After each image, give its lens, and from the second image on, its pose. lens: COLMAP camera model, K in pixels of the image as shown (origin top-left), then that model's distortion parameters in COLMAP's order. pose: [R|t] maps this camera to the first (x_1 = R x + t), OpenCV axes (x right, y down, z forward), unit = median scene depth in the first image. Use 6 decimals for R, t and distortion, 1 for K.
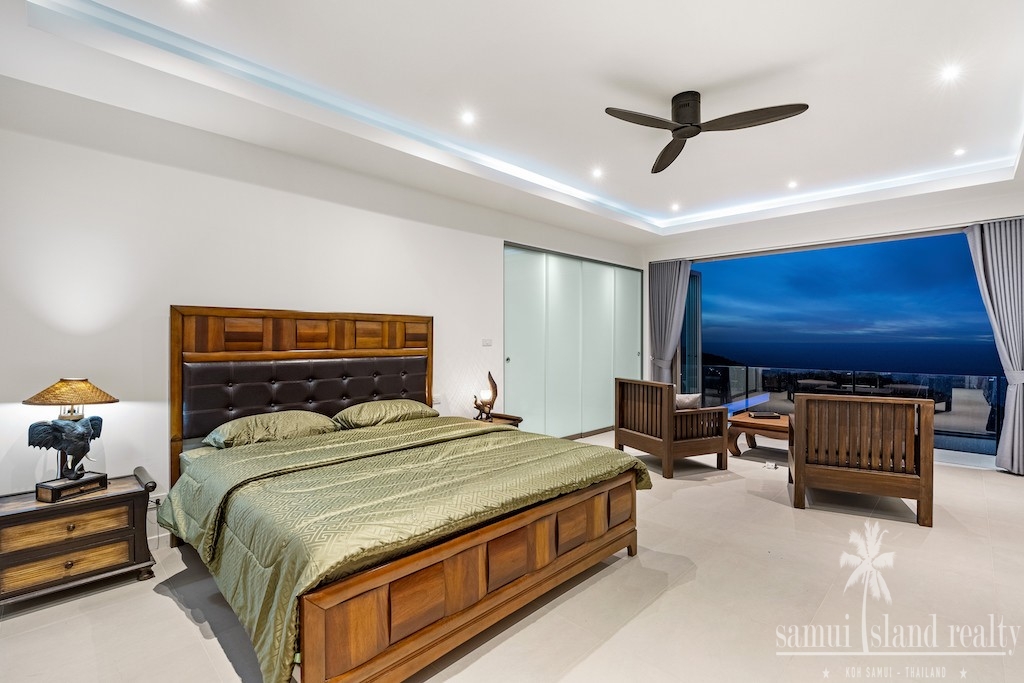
lens RADIAL K [[483.0, 0, 512.0], [0, 483.0, 341.5], [0, 0, 1]] dist [-0.028333, -0.000013]
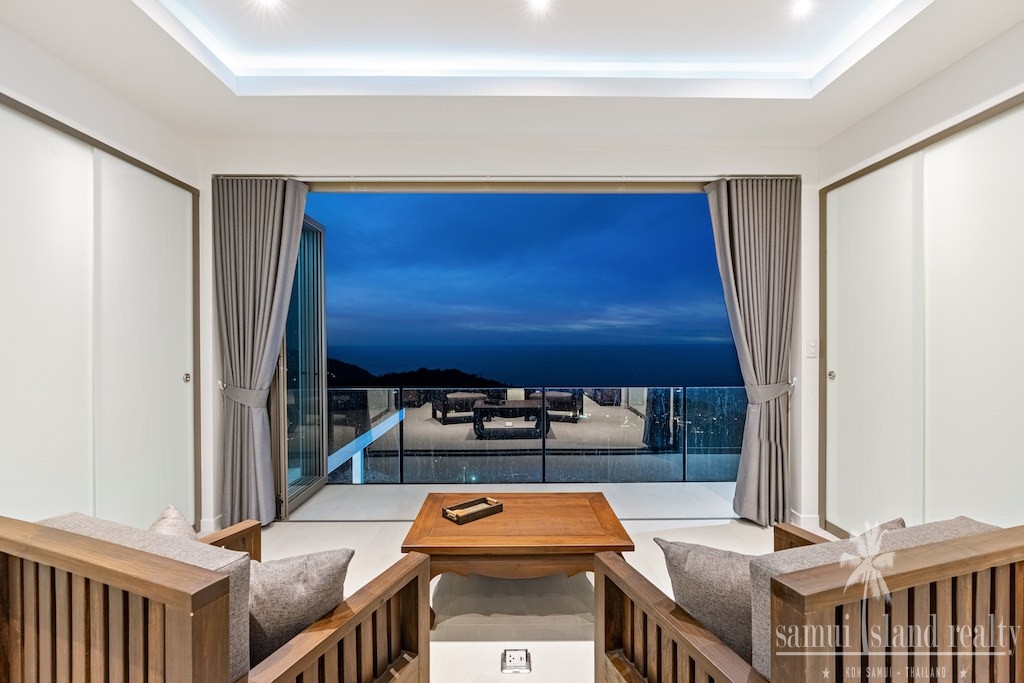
lens RADIAL K [[483.0, 0, 512.0], [0, 483.0, 341.5], [0, 0, 1]] dist [-0.028333, -0.000013]
pose [[0.731348, -0.013850, 0.681864, 0.187542], [0.004352, 0.999868, 0.015641, -0.012987], [-0.681990, -0.008472, 0.731312, 0.489265]]
